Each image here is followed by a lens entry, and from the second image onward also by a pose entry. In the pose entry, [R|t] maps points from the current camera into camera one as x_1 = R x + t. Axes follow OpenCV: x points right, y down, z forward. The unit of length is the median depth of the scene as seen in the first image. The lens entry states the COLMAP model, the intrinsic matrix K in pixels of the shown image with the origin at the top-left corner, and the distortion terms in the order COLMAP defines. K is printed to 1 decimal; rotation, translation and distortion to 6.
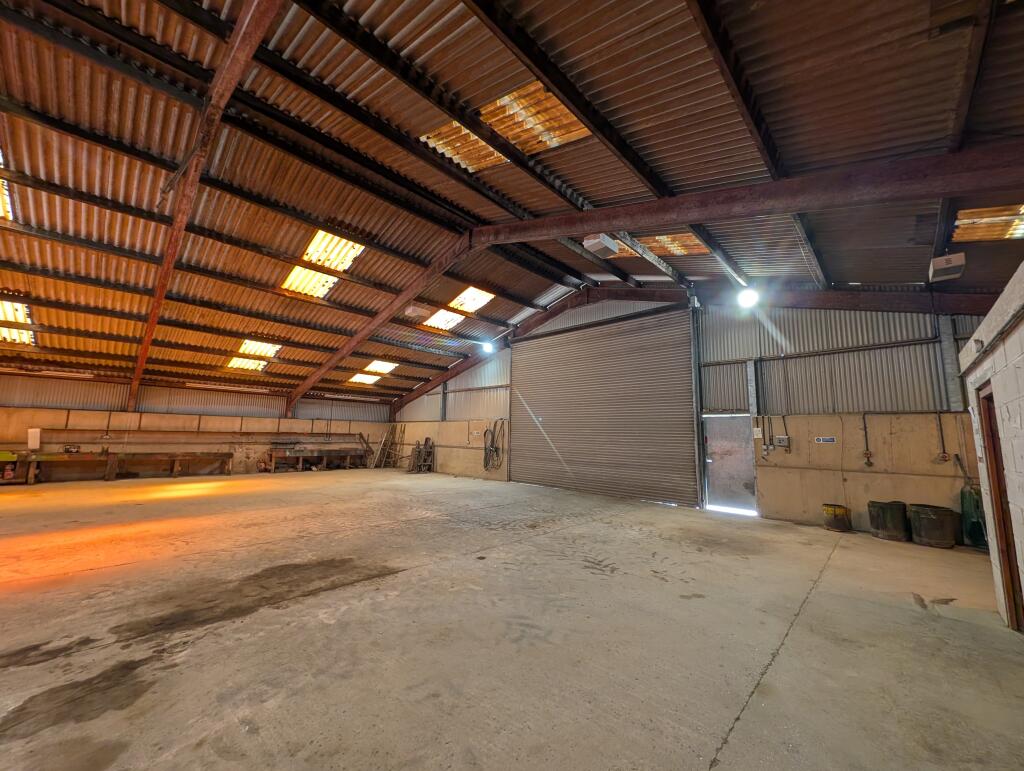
lens RADIAL K [[394.7, 0, 512.0], [0, 394.7, 385.5], [0, 0, 1]] dist [0.010363, -0.004408]
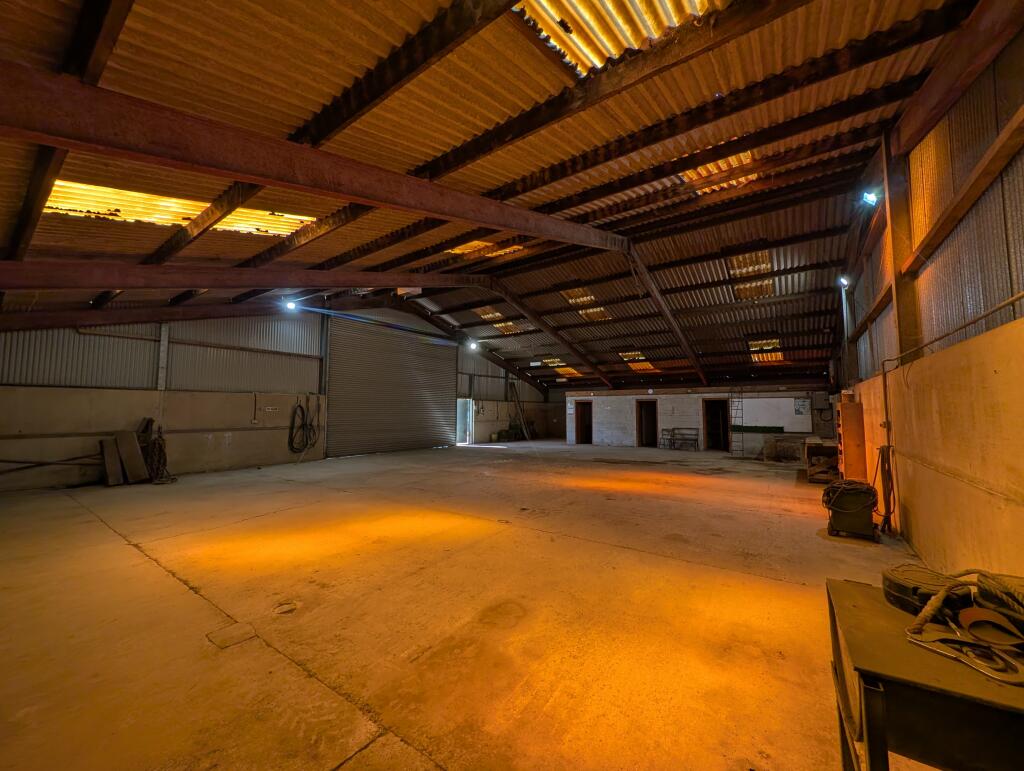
lens RADIAL K [[394.7, 0, 512.0], [0, 394.7, 385.5], [0, 0, 1]] dist [0.010363, -0.004408]
pose [[-0.148092, 0.043393, 0.988021, -0.983779], [-0.127036, 0.989926, -0.062518, 0.064180], [-0.980781, -0.134772, -0.141088, 0.674490]]
